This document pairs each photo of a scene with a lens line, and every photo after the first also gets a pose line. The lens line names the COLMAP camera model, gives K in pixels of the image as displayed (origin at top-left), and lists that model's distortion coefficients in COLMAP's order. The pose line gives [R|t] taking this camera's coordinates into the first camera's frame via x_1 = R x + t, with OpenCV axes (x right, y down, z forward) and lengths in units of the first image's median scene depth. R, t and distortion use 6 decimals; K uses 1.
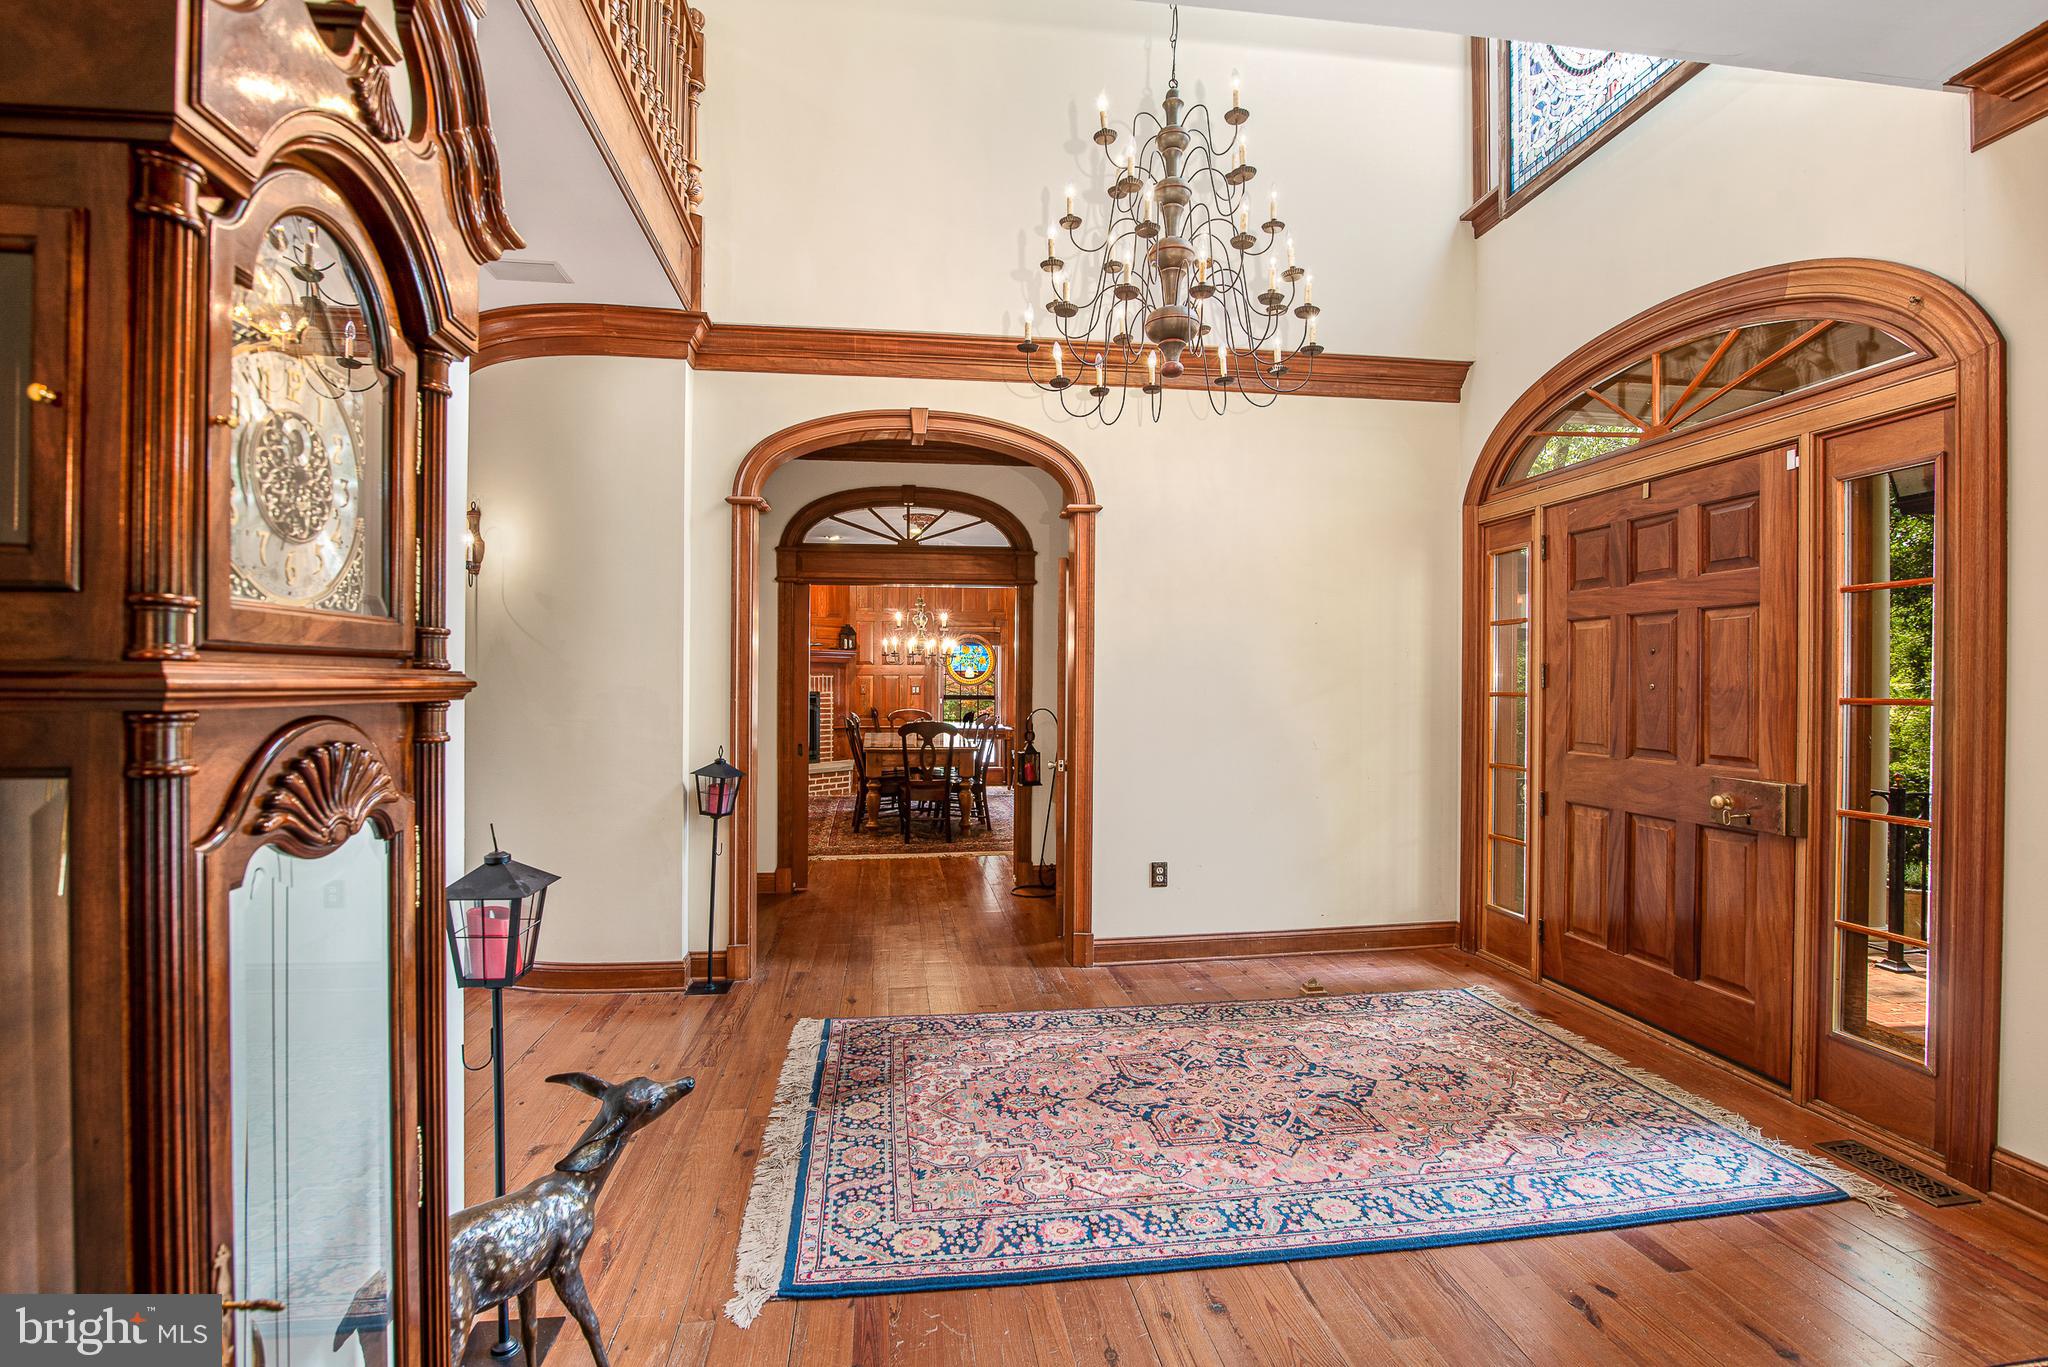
lens RADIAL K [[941.3, 0, 1030.2], [0, 941.3, 678.8], [0, 0, 1]] dist [-0.018408, 0.000207]
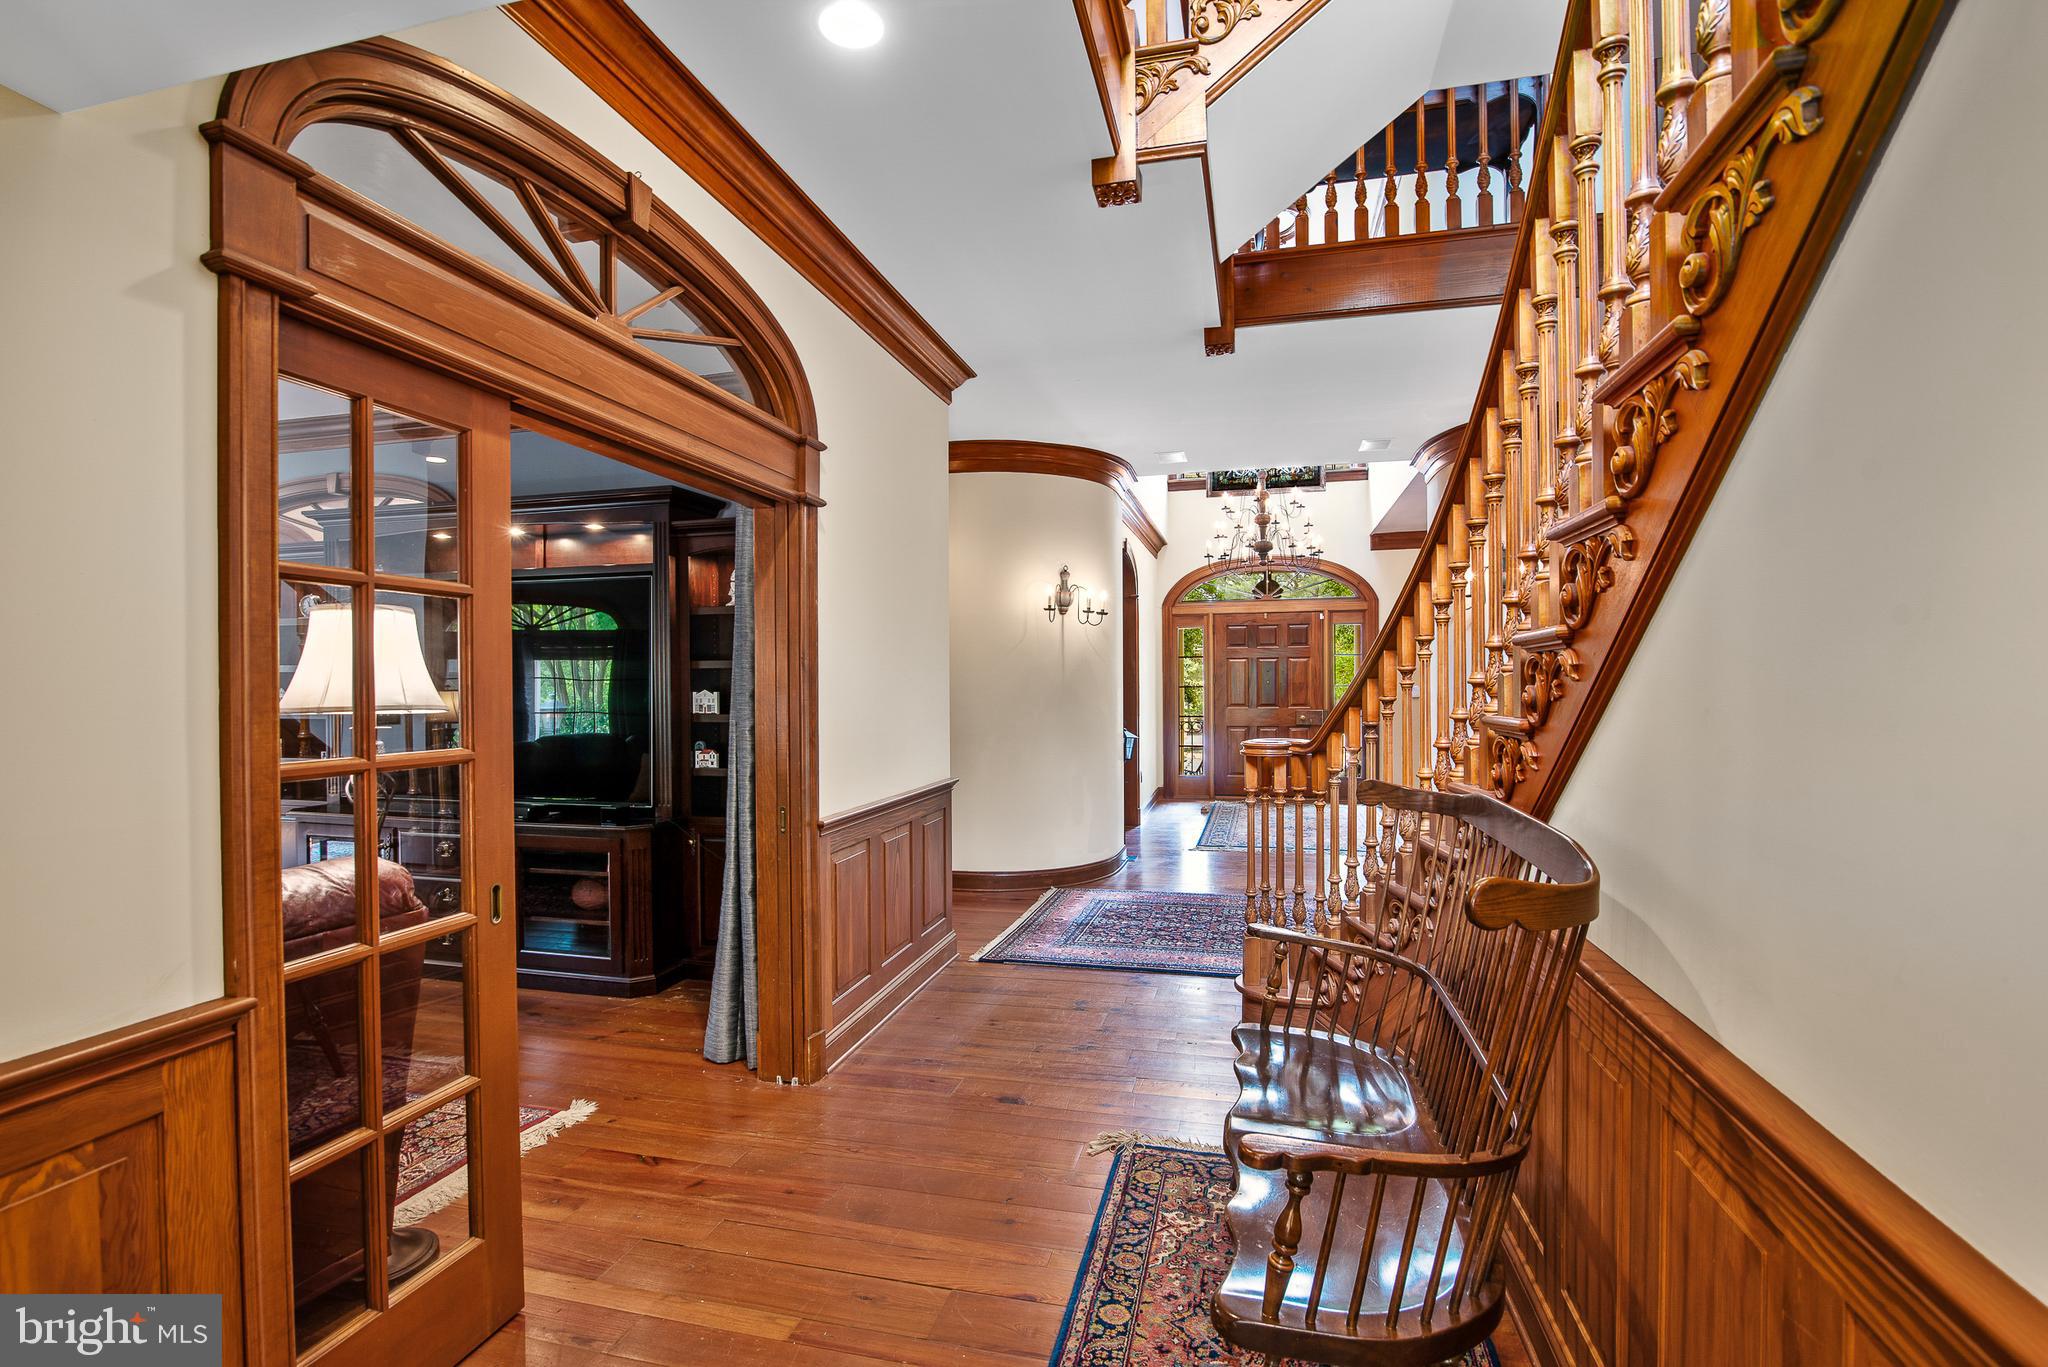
lens RADIAL K [[941.3, 0, 1032.1], [0, 941.3, 683.8], [0, 0, 1]] dist [-0.018408, 0.000207]
pose [[0.389780, -0.010892, 0.920843, -3.198688], [0.012521, 0.999900, 0.006527, -0.024040], [-0.920823, 0.008986, 0.389878, 0.716565]]
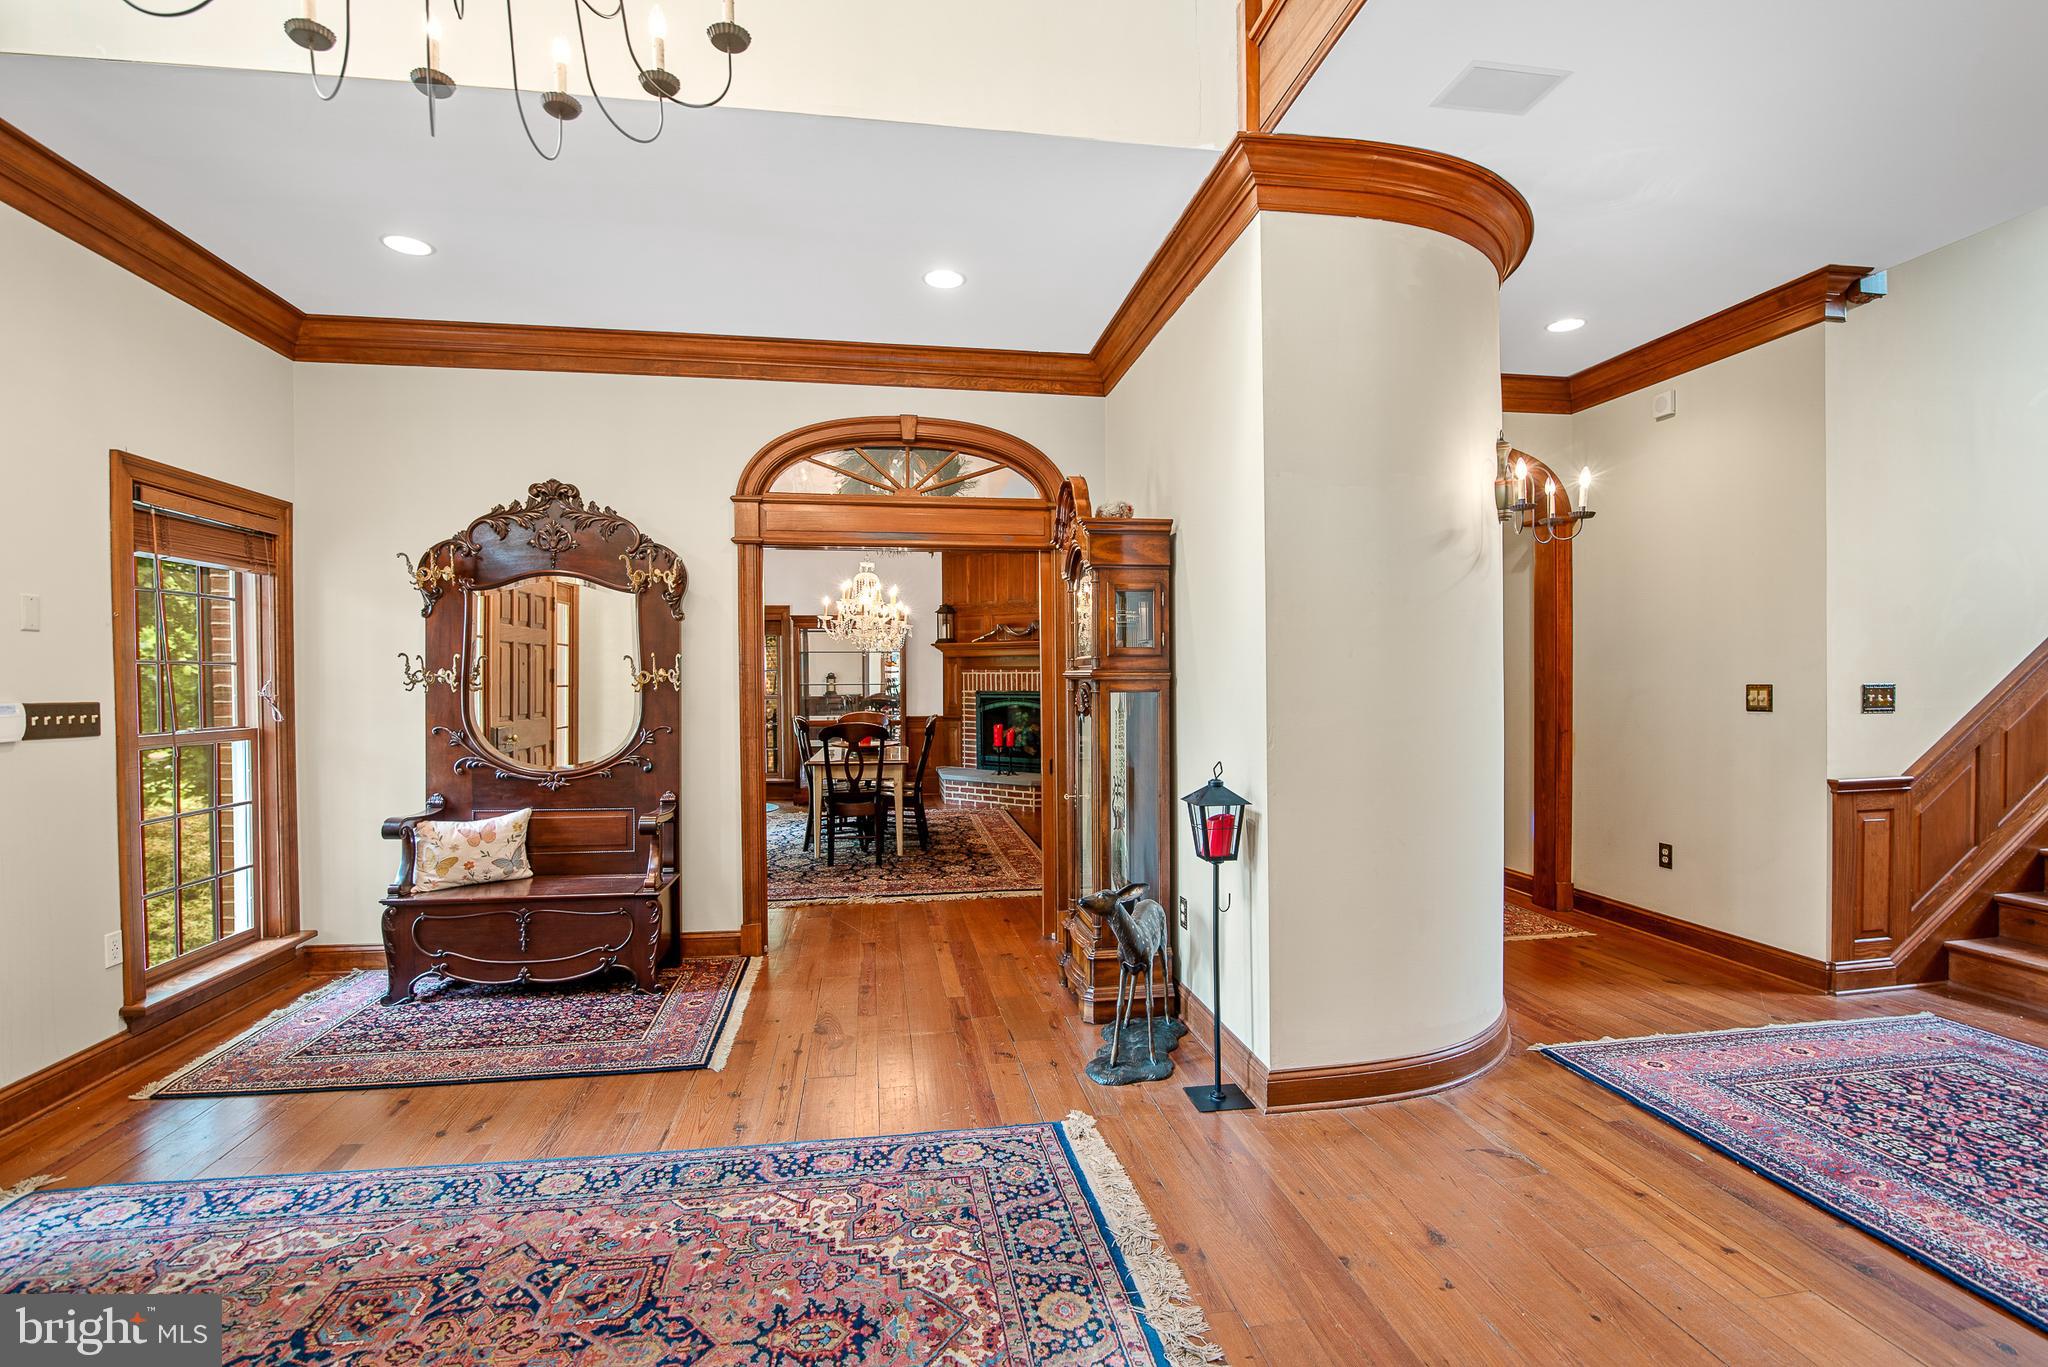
lens RADIAL K [[941.3, 0, 1021.1], [0, 941.3, 683.9], [0, 0, 1]] dist [-0.018408, 0.000207]
pose [[-0.999954, 0.004434, -0.008462, -0.157234], [0.004411, 0.999987, 0.002715, 0.011791], [0.008474, 0.002678, -0.999961, 1.819684]]
